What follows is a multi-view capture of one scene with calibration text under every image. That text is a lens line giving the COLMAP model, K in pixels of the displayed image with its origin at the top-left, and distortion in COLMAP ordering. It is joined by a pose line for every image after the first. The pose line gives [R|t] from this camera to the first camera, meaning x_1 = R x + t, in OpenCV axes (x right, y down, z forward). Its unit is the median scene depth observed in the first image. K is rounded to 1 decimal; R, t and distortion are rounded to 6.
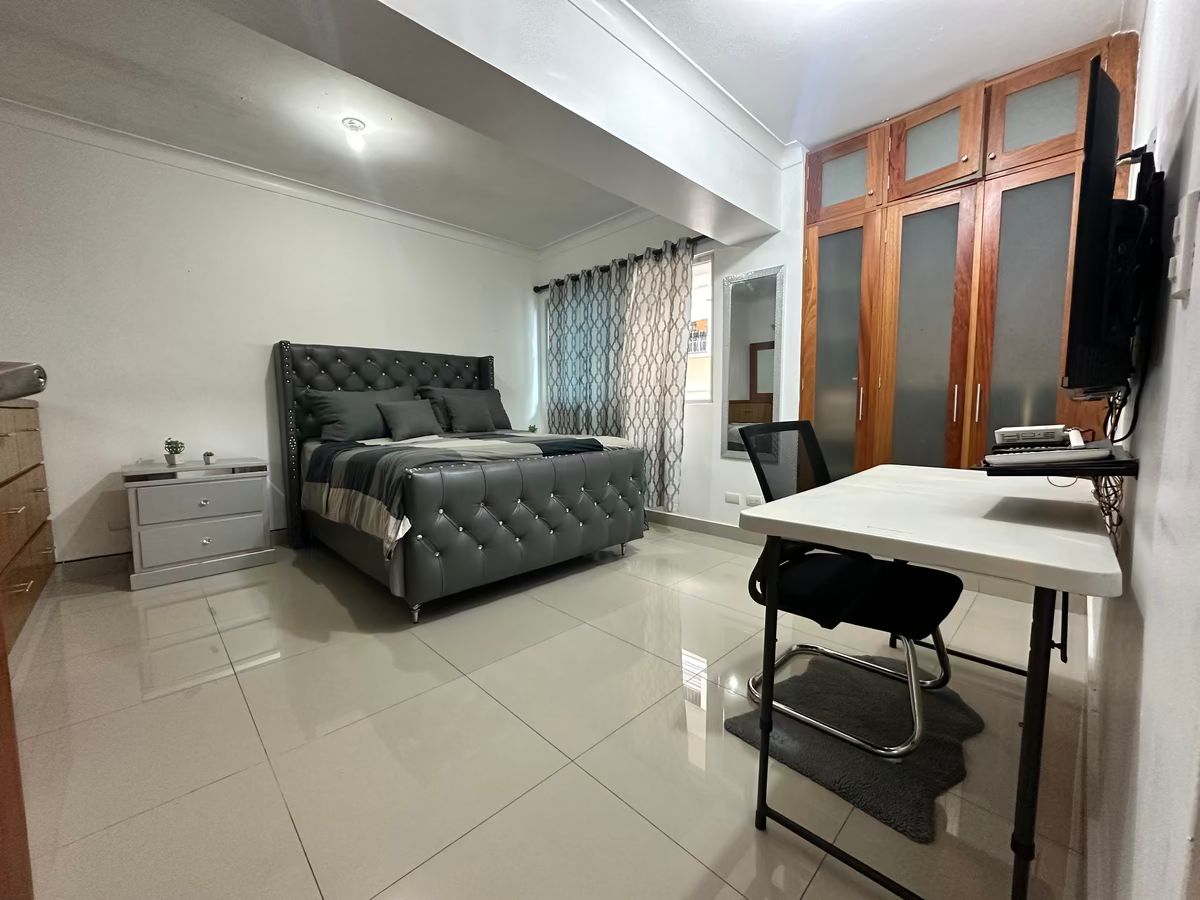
lens RADIAL K [[476.8, 0, 597.8], [0, 476.8, 450.1], [0, 0, 1]] dist [-0.010554, -0.000139]
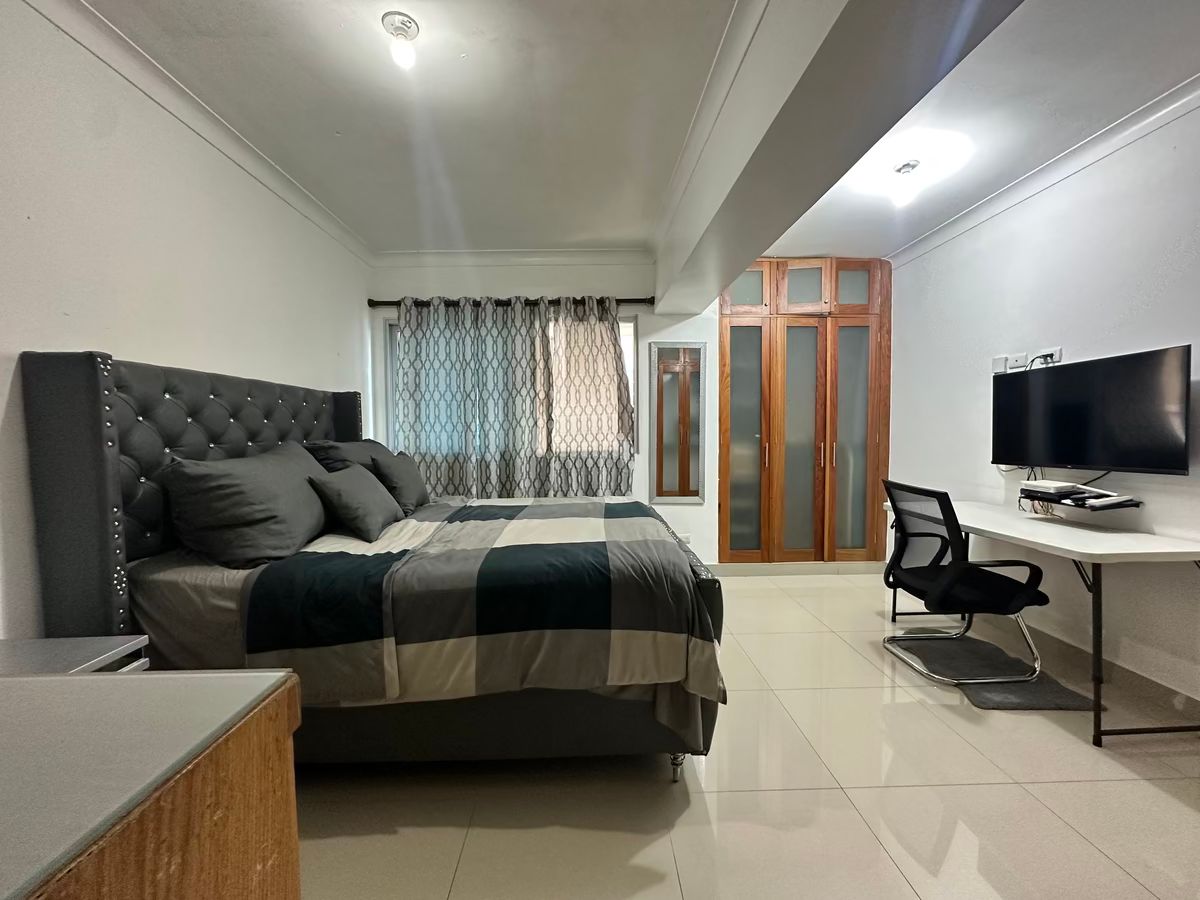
lens RADIAL K [[476.8, 0, 596.4], [0, 476.8, 449.5], [0, 0, 1]] dist [-0.010554, -0.000139]
pose [[0.683937, -0.028992, 0.728965, -0.632318], [0.067301, 0.997457, -0.023474, -0.093230], [-0.726430, 0.065115, 0.684148, 0.347769]]
